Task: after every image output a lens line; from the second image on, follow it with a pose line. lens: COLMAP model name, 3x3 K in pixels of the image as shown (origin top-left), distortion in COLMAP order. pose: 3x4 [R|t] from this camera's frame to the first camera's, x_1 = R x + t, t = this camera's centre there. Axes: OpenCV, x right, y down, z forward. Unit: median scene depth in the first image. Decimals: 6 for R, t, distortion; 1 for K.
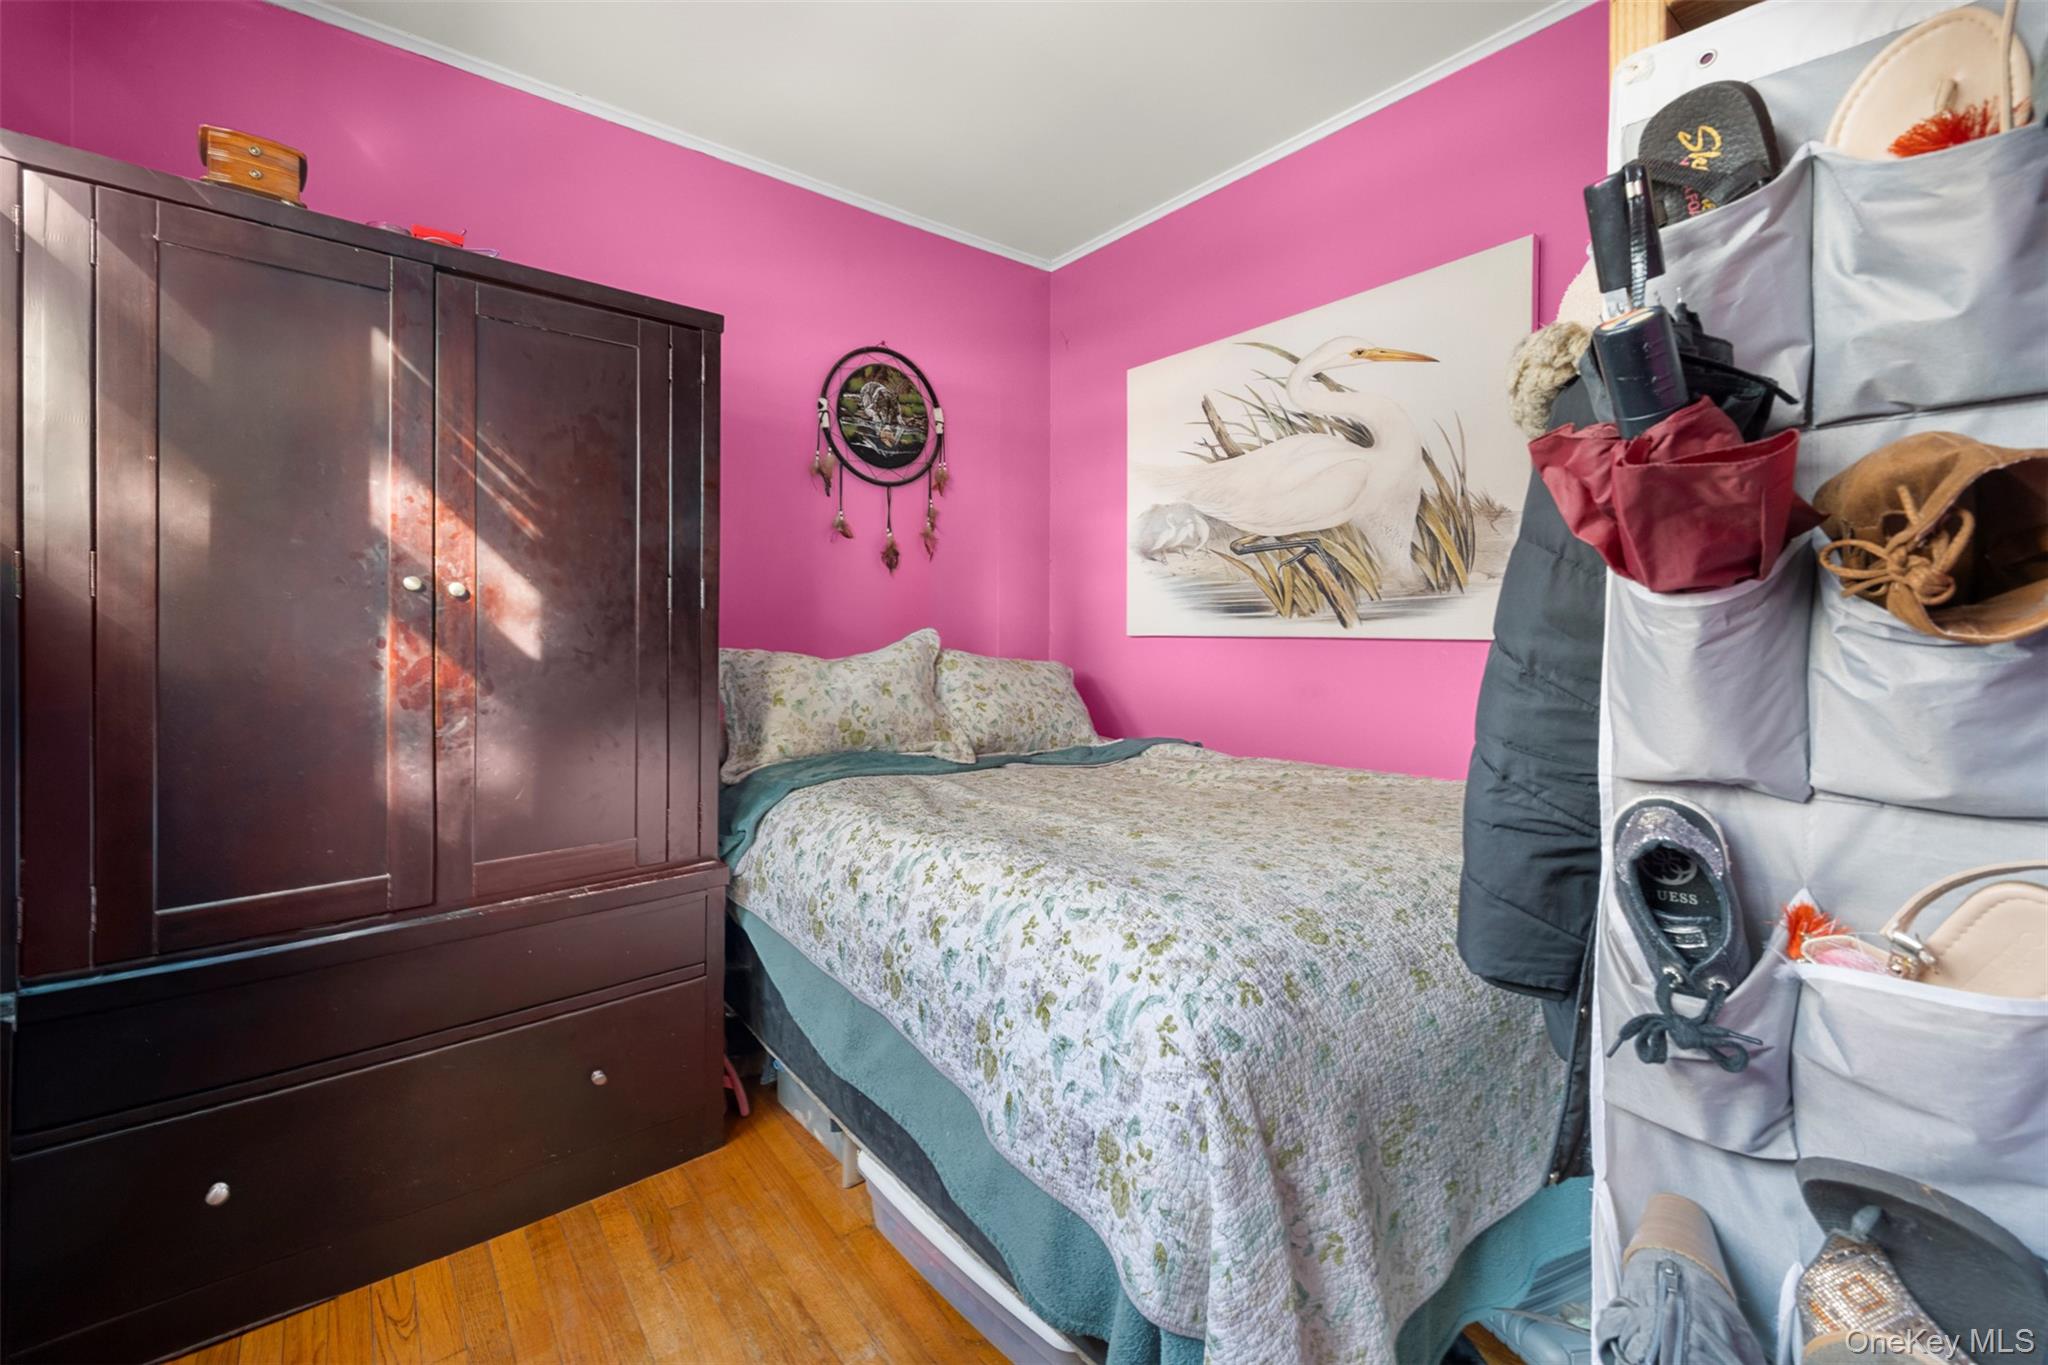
lens RADIAL K [[842.4, 0, 1020.0], [0, 842.4, 614.4], [0, 0, 1]] dist [-0.001340, 0.000010]
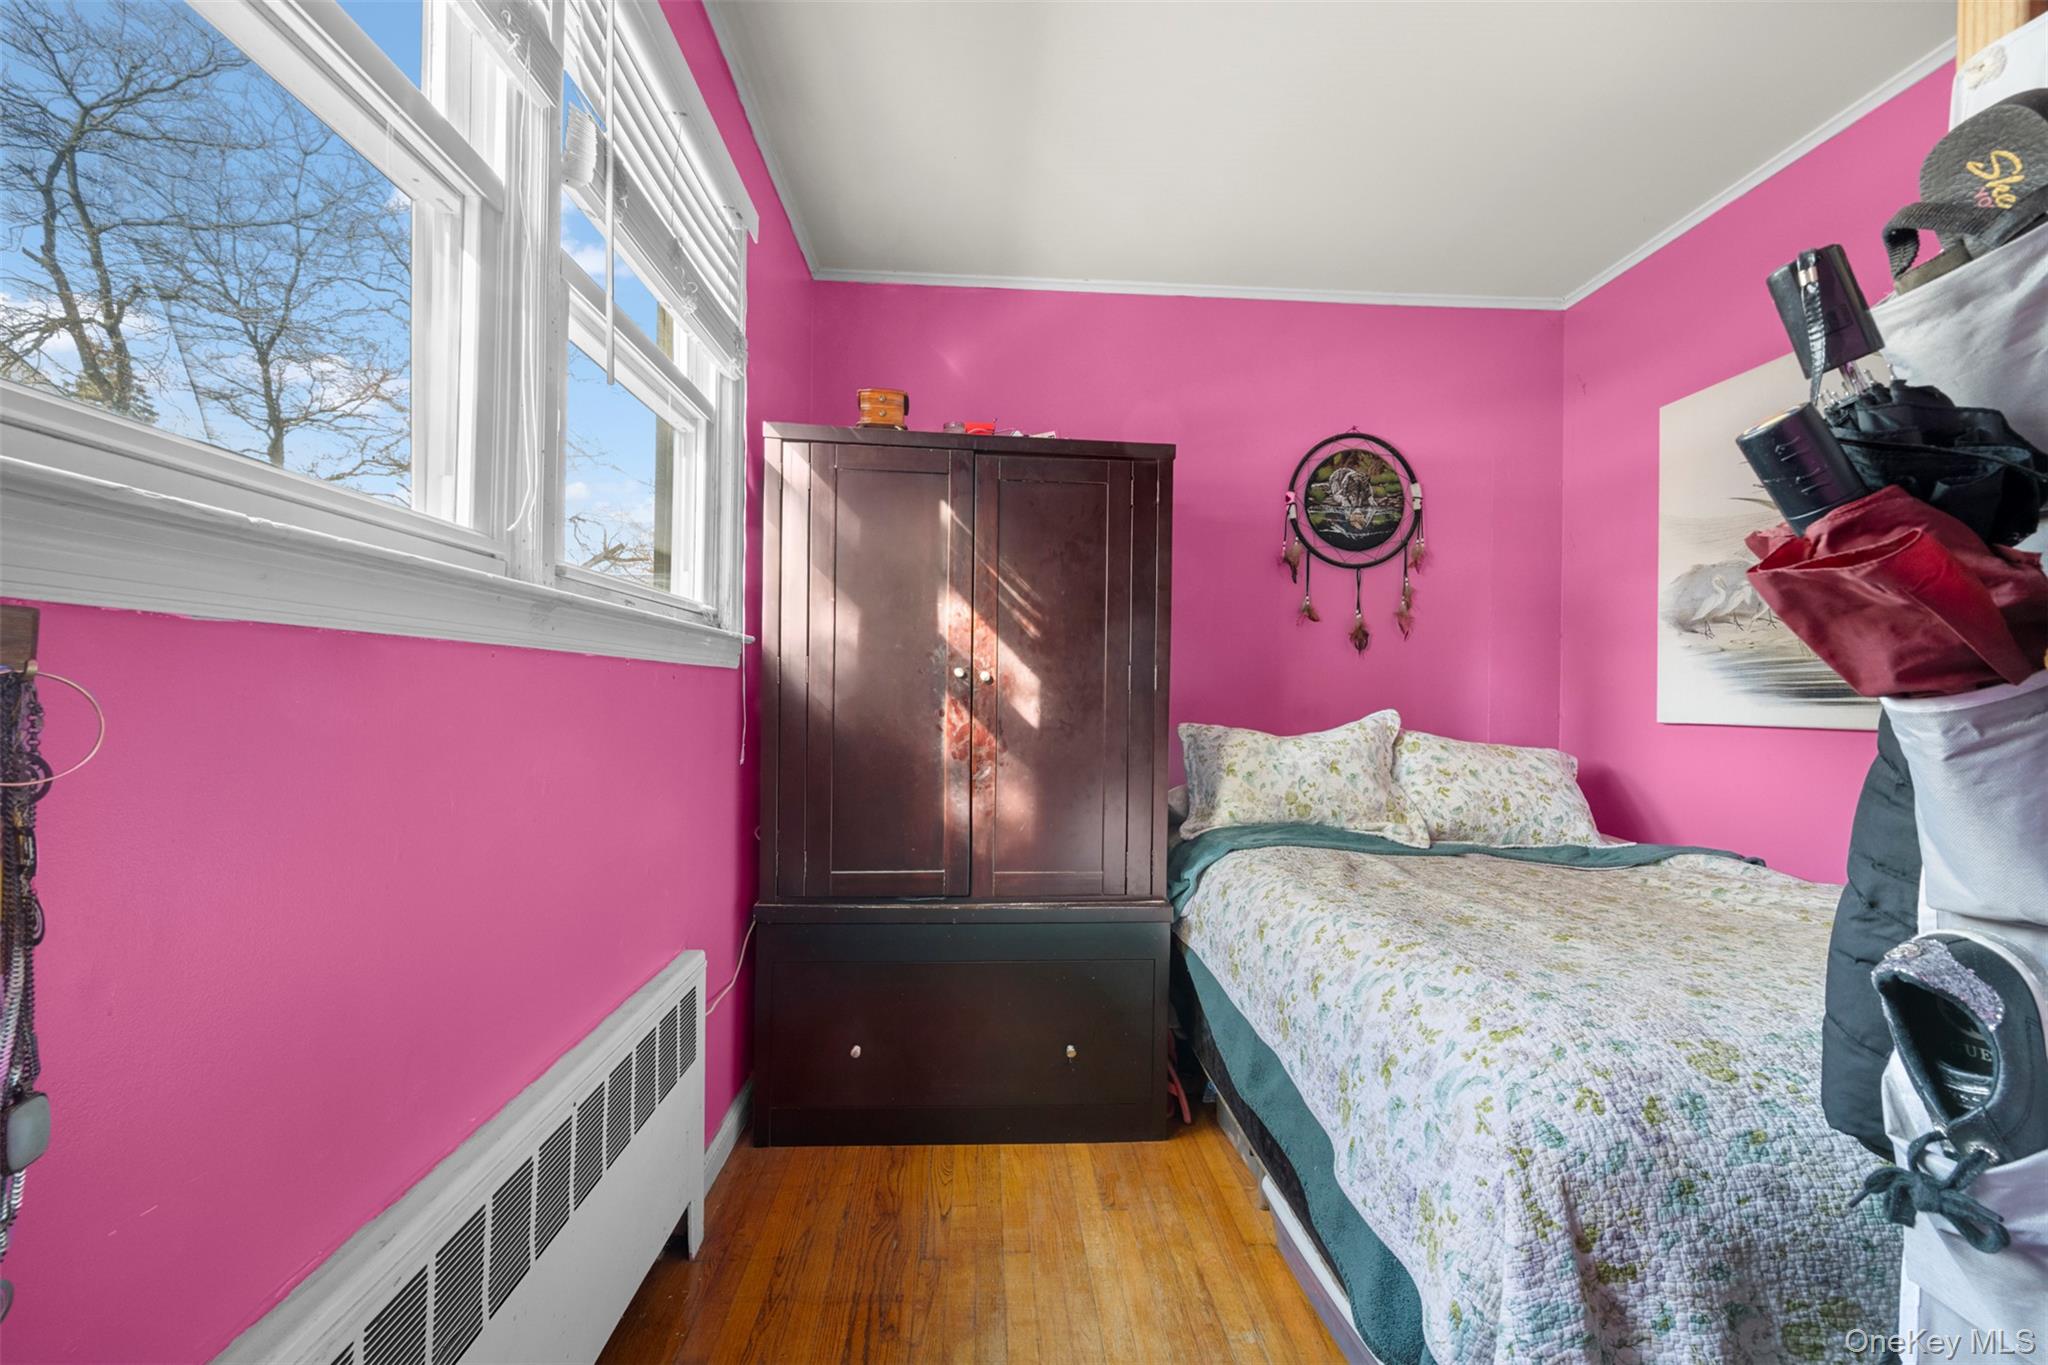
lens RADIAL K [[841.8, 0, 1024.0], [0, 841.8, 682.5], [0, 0, 1]] dist [-0.000862, 0.000235]
pose [[0.811932, 0.002154, -0.583748, 0.214205], [-0.006854, 0.999959, -0.005843, -0.011755], [0.583712, 0.008745, 0.811914, -0.112100]]
